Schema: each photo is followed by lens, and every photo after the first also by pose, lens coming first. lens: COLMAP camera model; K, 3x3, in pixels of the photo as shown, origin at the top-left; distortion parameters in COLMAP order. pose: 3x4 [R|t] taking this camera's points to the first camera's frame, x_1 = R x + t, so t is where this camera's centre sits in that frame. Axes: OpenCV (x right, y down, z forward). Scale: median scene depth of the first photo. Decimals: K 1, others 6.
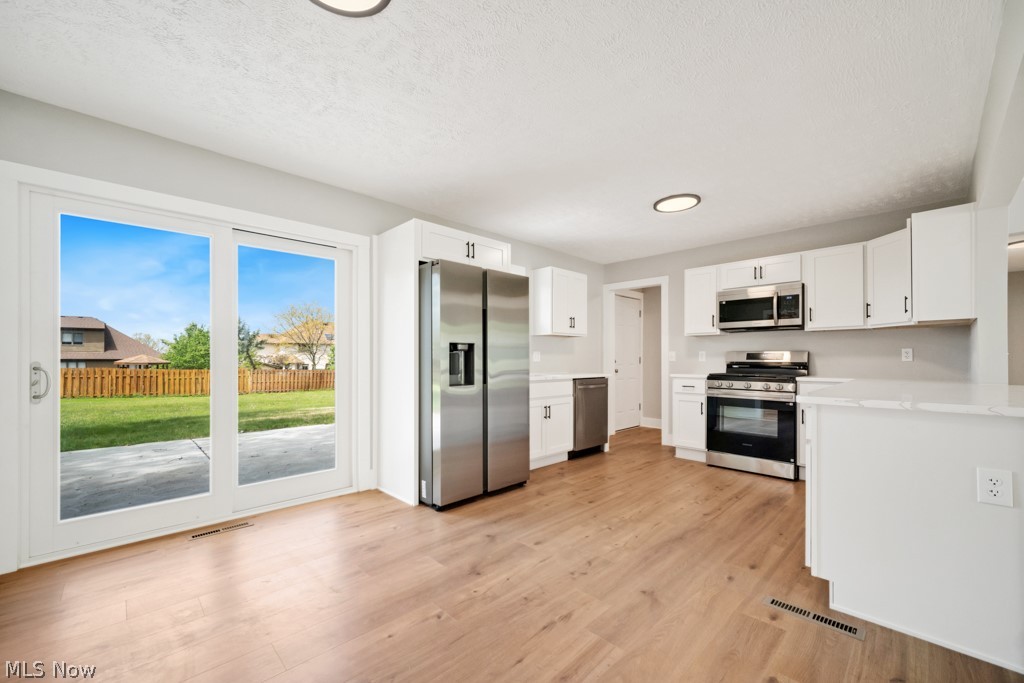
lens RADIAL K [[412.9, 0, 513.2], [0, 412.9, 354.8], [0, 0, 1]] dist [-0.001209, 0.001162]
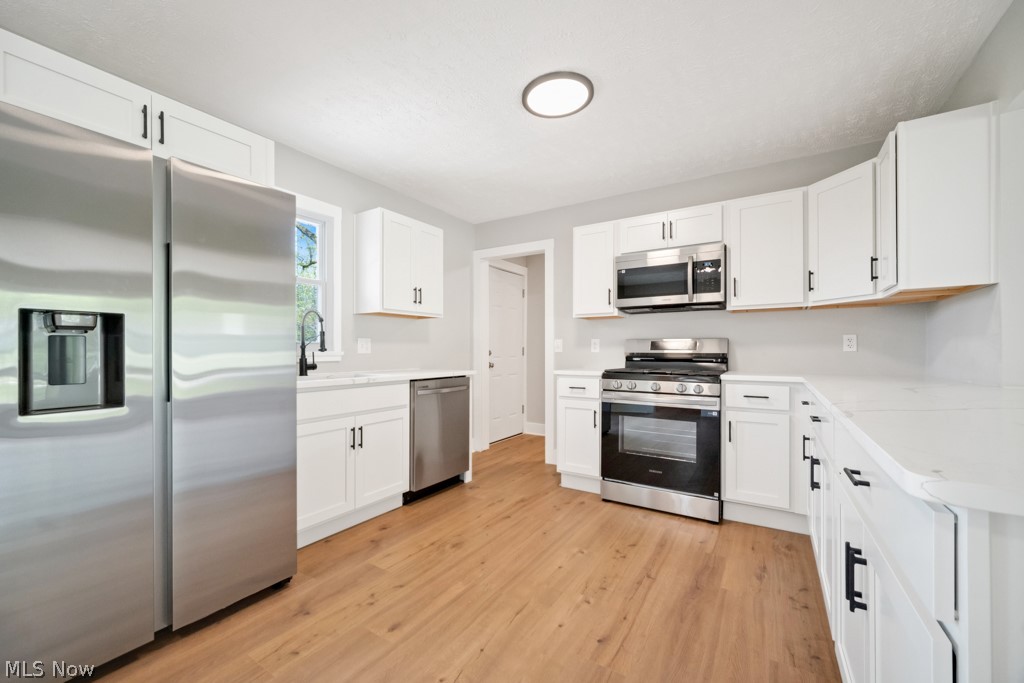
lens RADIAL K [[412.9, 0, 505.5], [0, 412.9, 345.9], [0, 0, 1]] dist [-0.001209, 0.001162]
pose [[0.976788, 0.000640, 0.214208, 0.195585], [-0.000362, 0.999999, -0.001337, 0.006759], [-0.214209, 0.001229, 0.976787, 0.430261]]
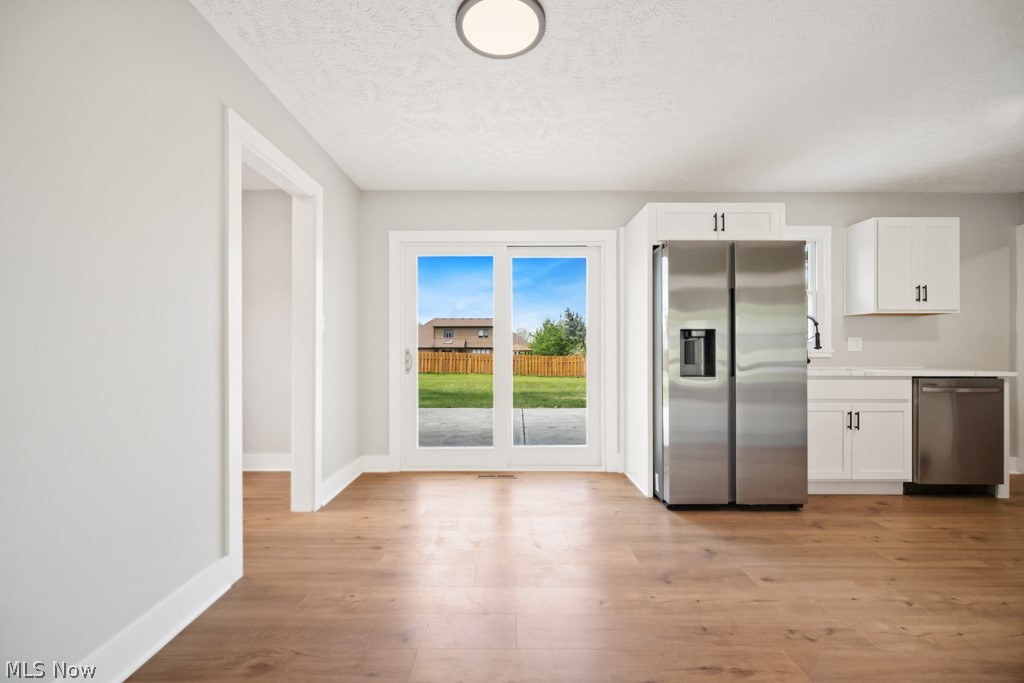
lens RADIAL K [[412.9, 0, 506.2], [0, 412.9, 345.8], [0, 0, 1]] dist [-0.001209, 0.001162]
pose [[0.714338, -0.001777, -0.699799, 0.183152], [0.006167, 0.999974, 0.003756, 0.000680], [0.699774, -0.006998, 0.714330, 0.060806]]
